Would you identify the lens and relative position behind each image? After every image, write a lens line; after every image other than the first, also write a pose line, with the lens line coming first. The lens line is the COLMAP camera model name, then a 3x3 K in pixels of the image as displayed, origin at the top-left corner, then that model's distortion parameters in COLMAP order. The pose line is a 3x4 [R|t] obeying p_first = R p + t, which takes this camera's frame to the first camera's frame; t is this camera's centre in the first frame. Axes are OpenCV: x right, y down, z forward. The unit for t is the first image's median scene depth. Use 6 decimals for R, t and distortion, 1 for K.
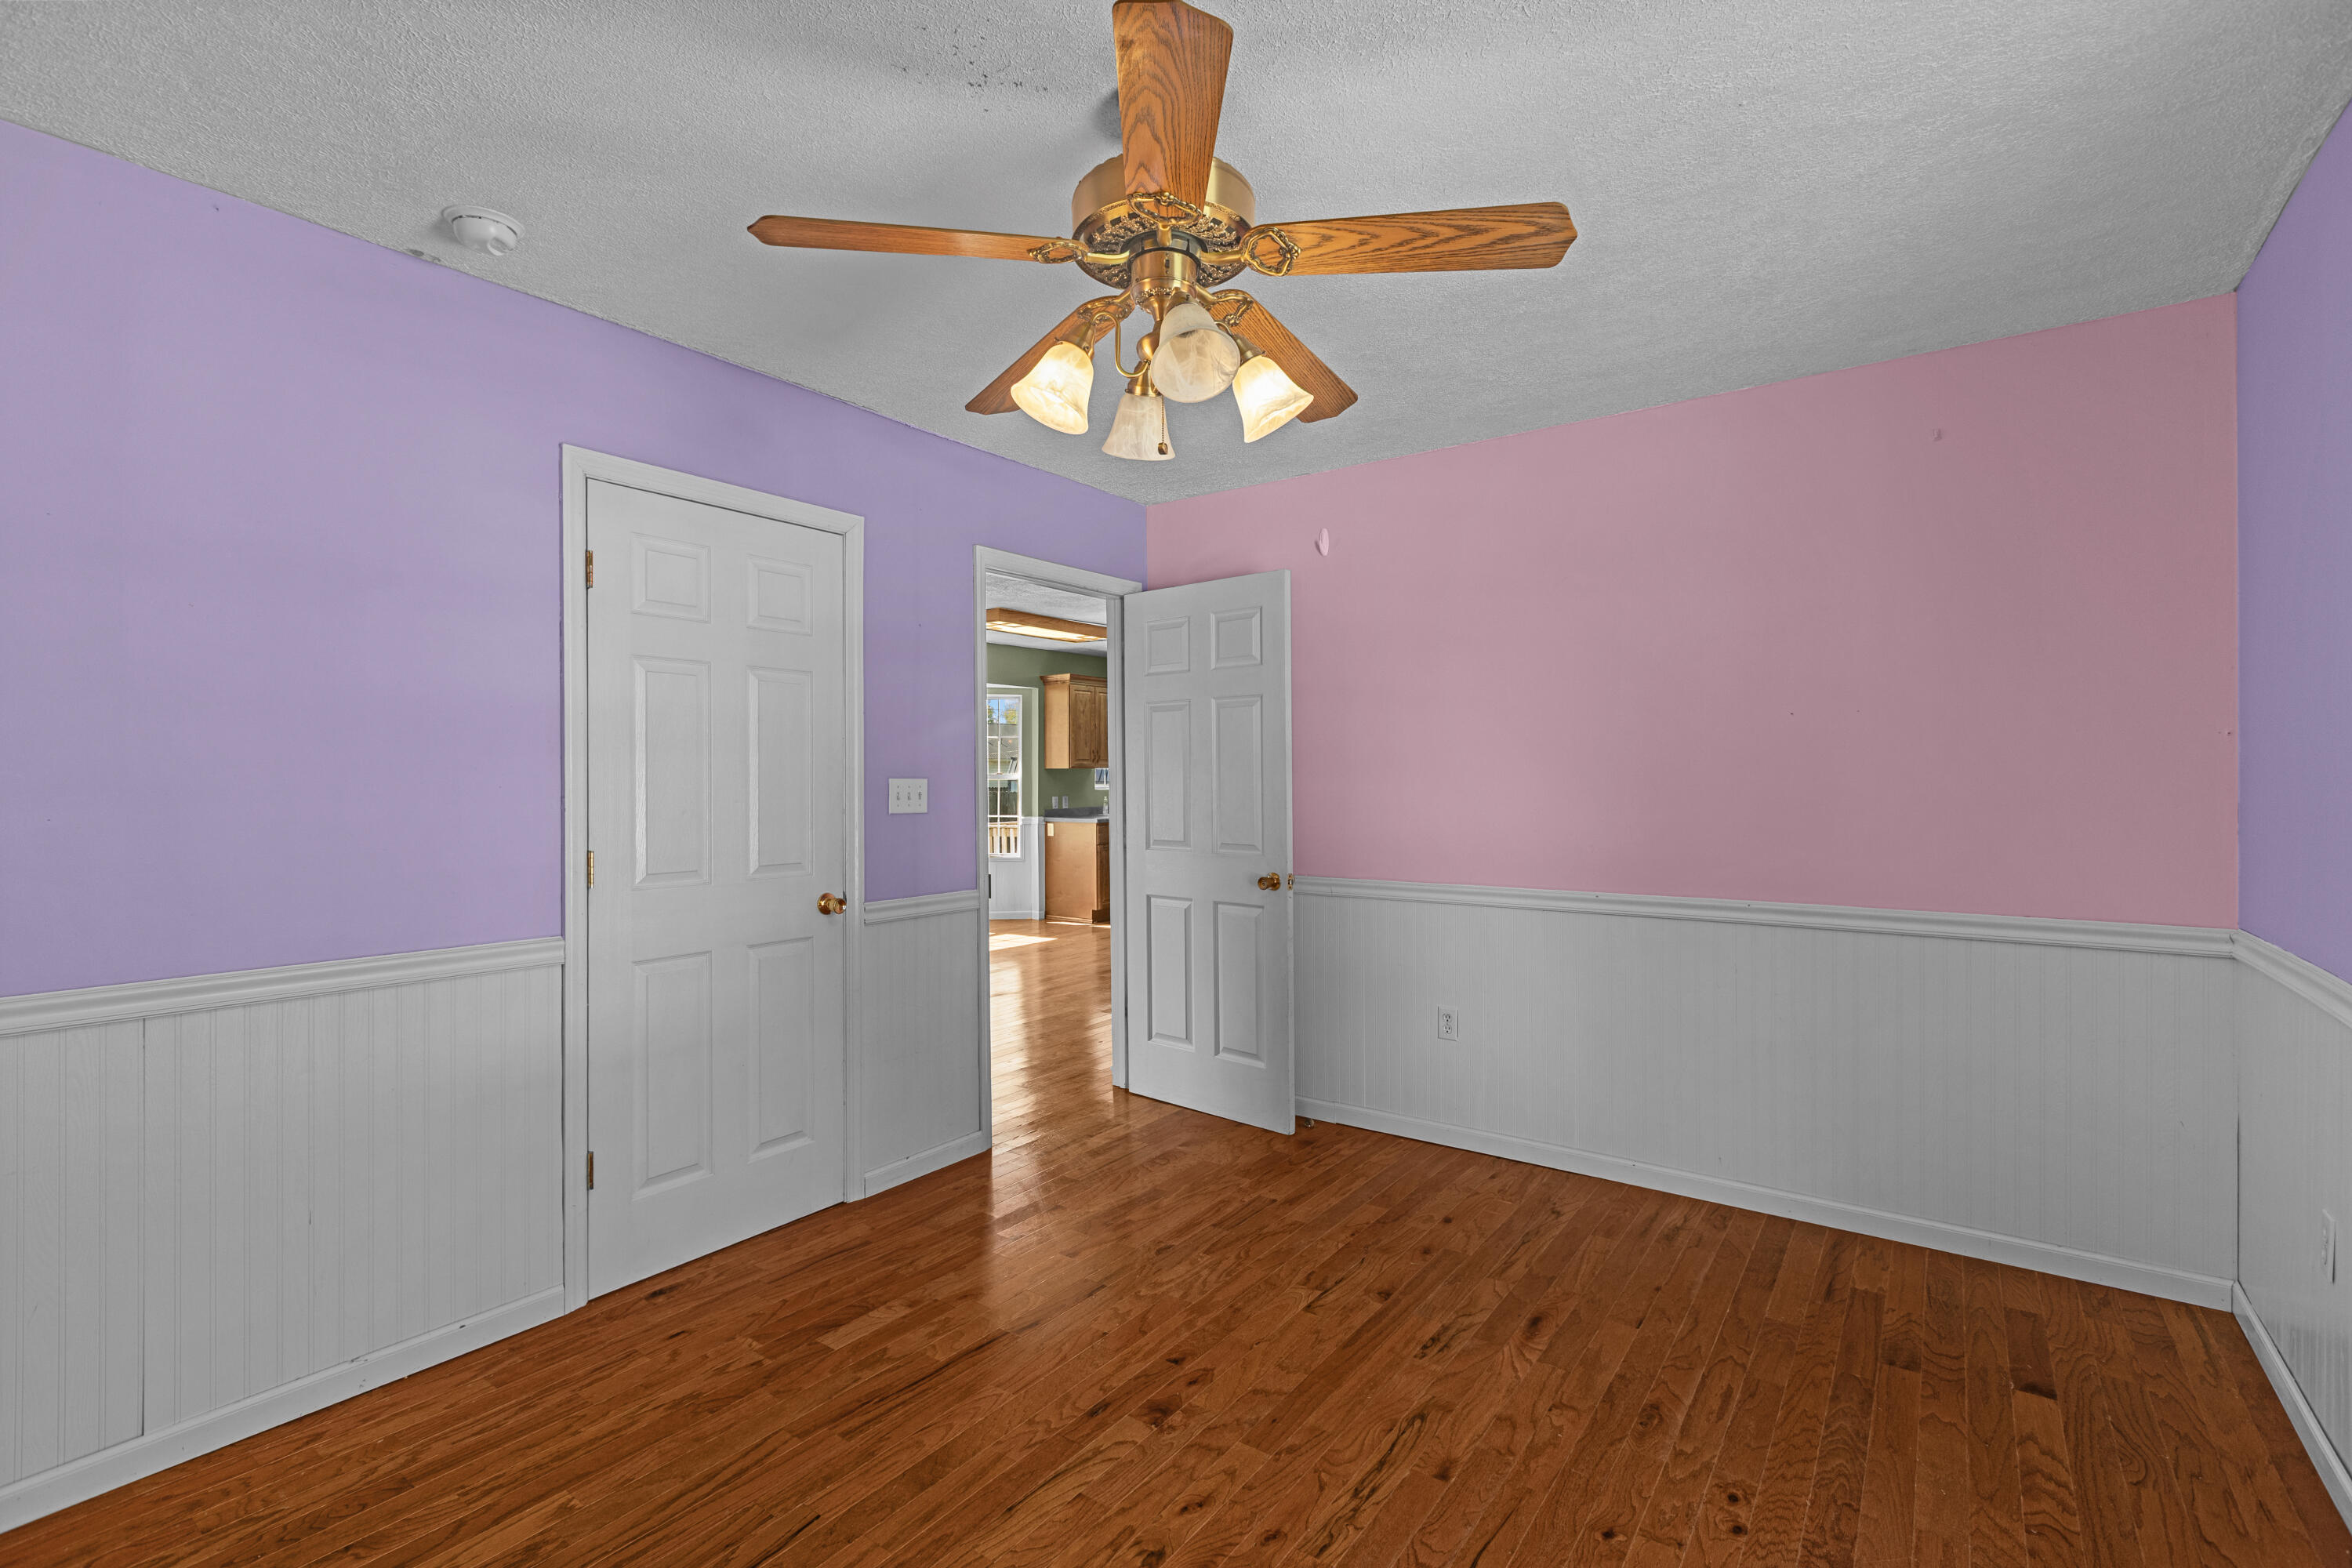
lens RADIAL K [[1052.3, 0, 1176.7], [0, 1052.3, 774.1], [0, 0, 1]] dist [0.002132, -0.000450]
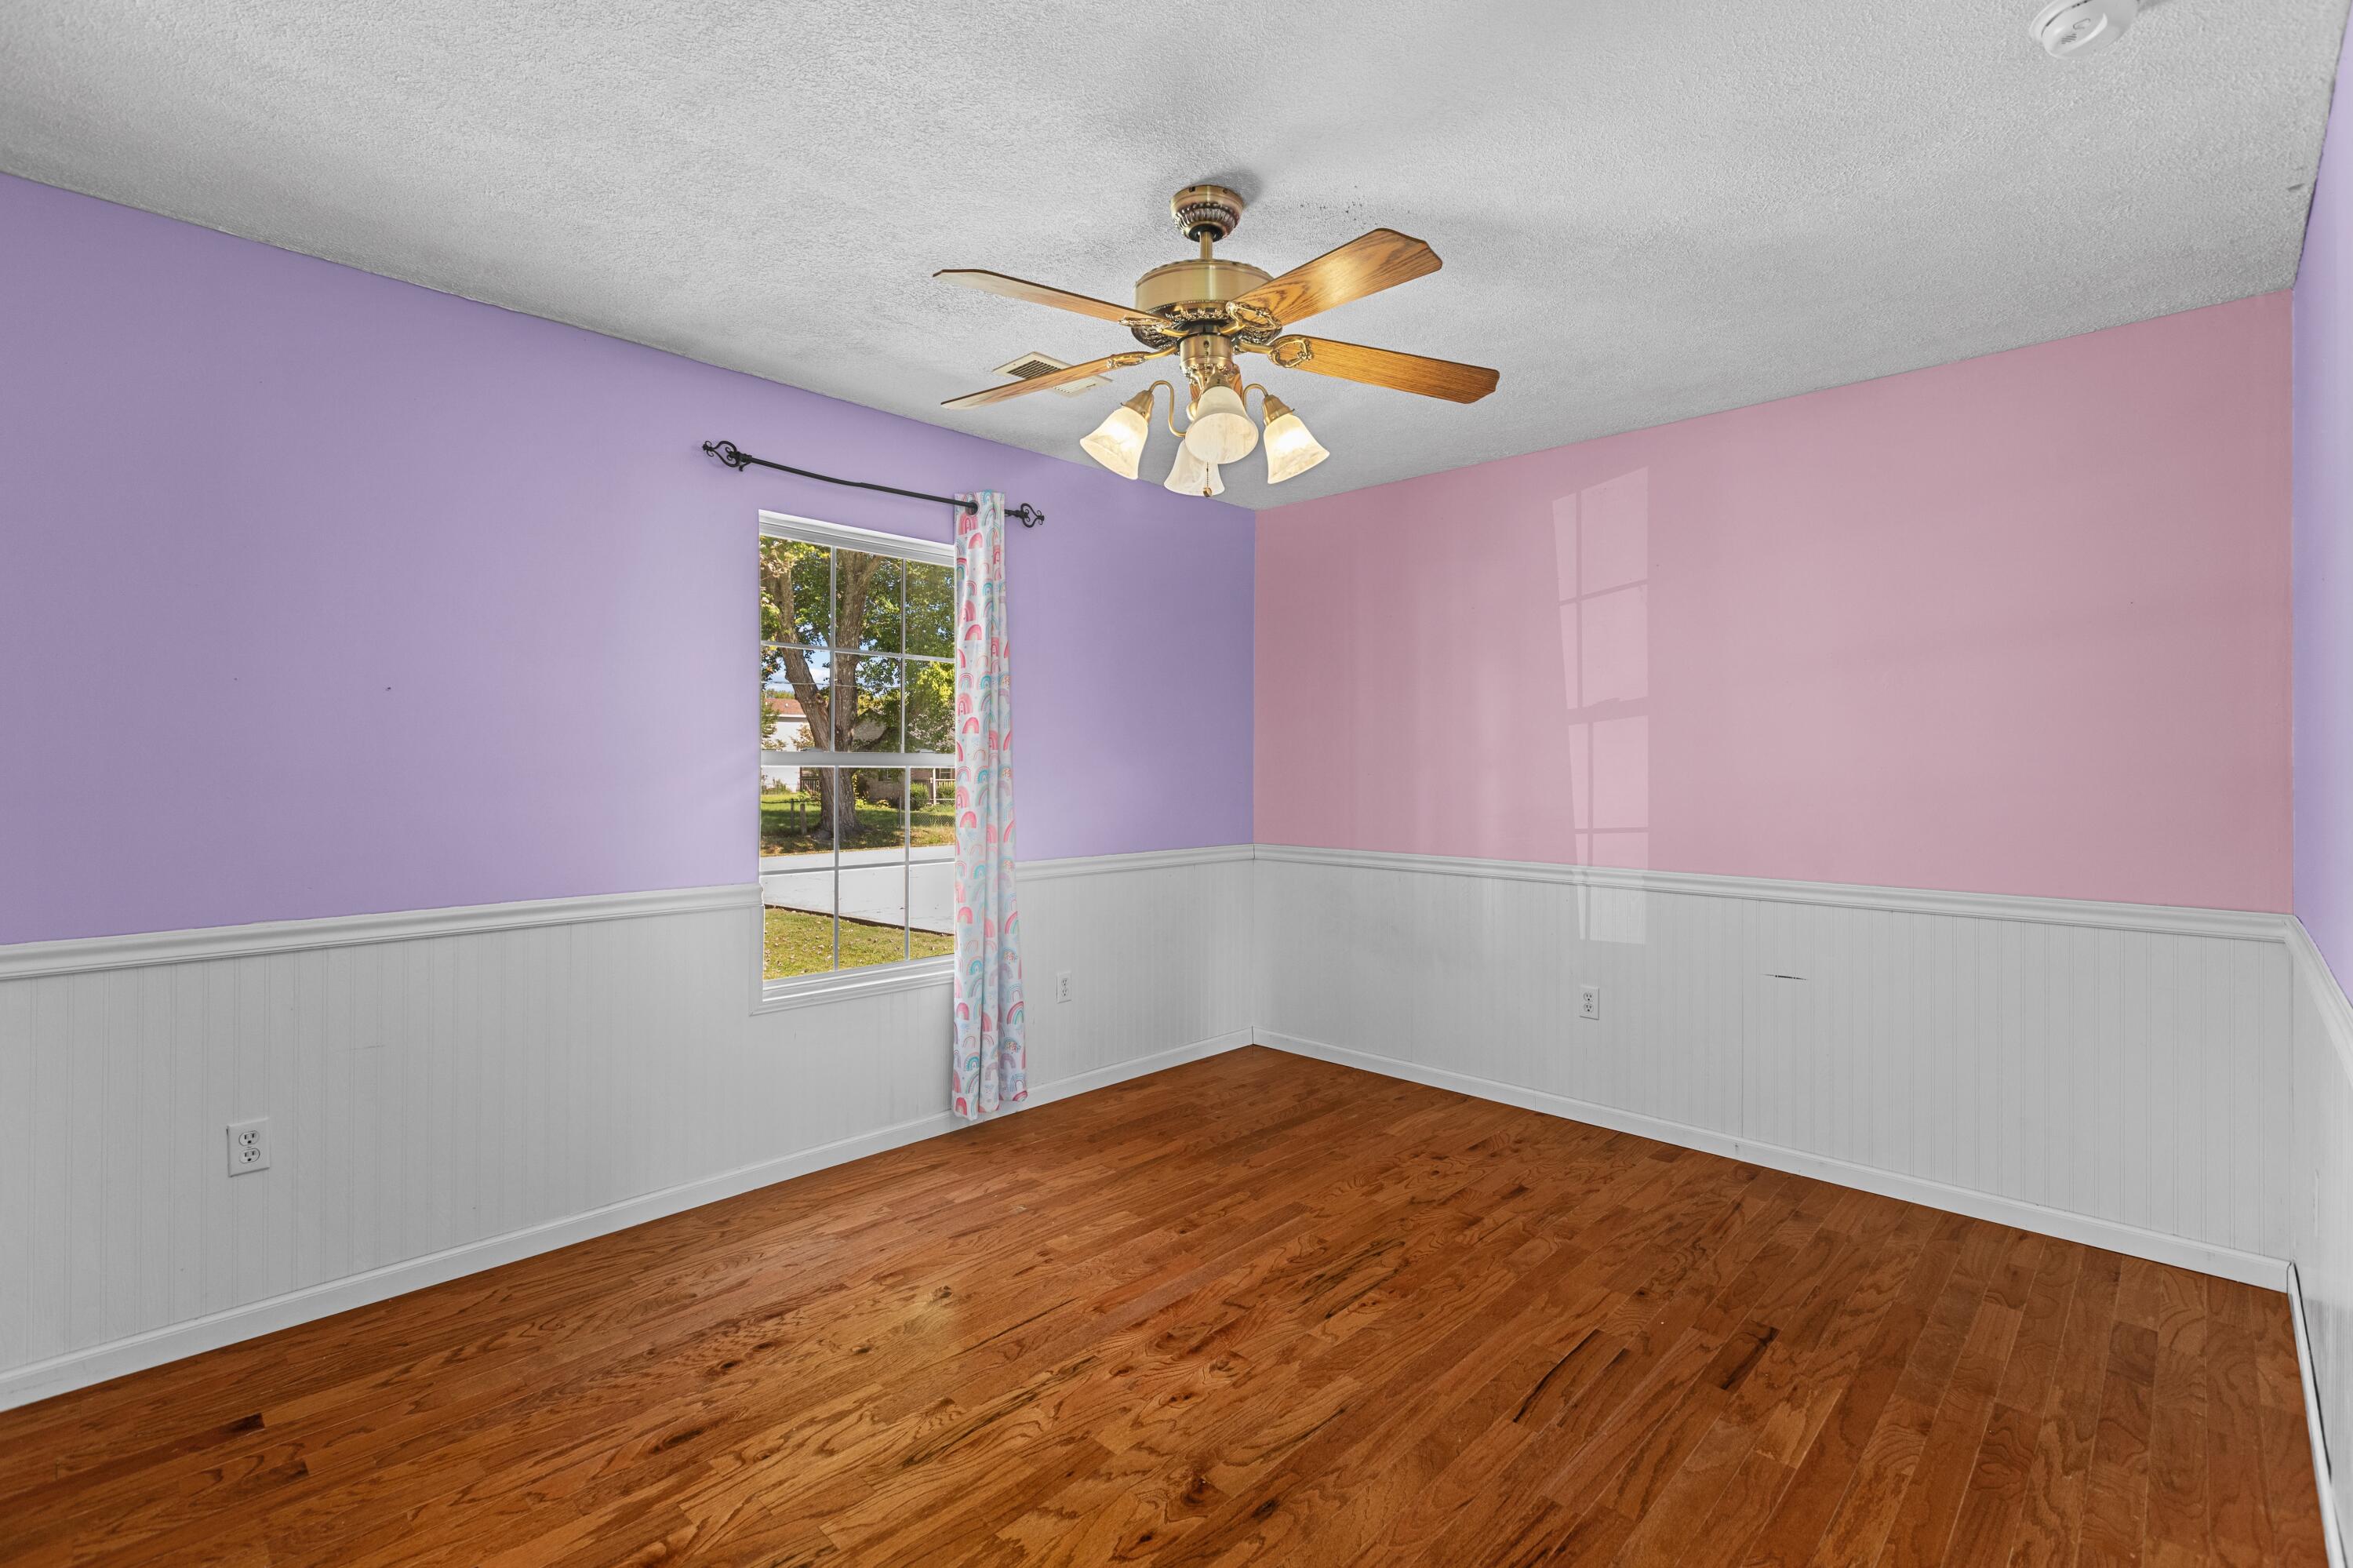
lens RADIAL K [[1052.8, 0, 1183.6], [0, 1052.8, 778.0], [0, 0, 1]] dist [0.002132, -0.000450]
pose [[-0.990760, 0.000719, 0.135625, -0.131534], [0.002090, 0.999948, 0.009965, 0.012229], [-0.135611, 0.010156, -0.990710, 1.949843]]
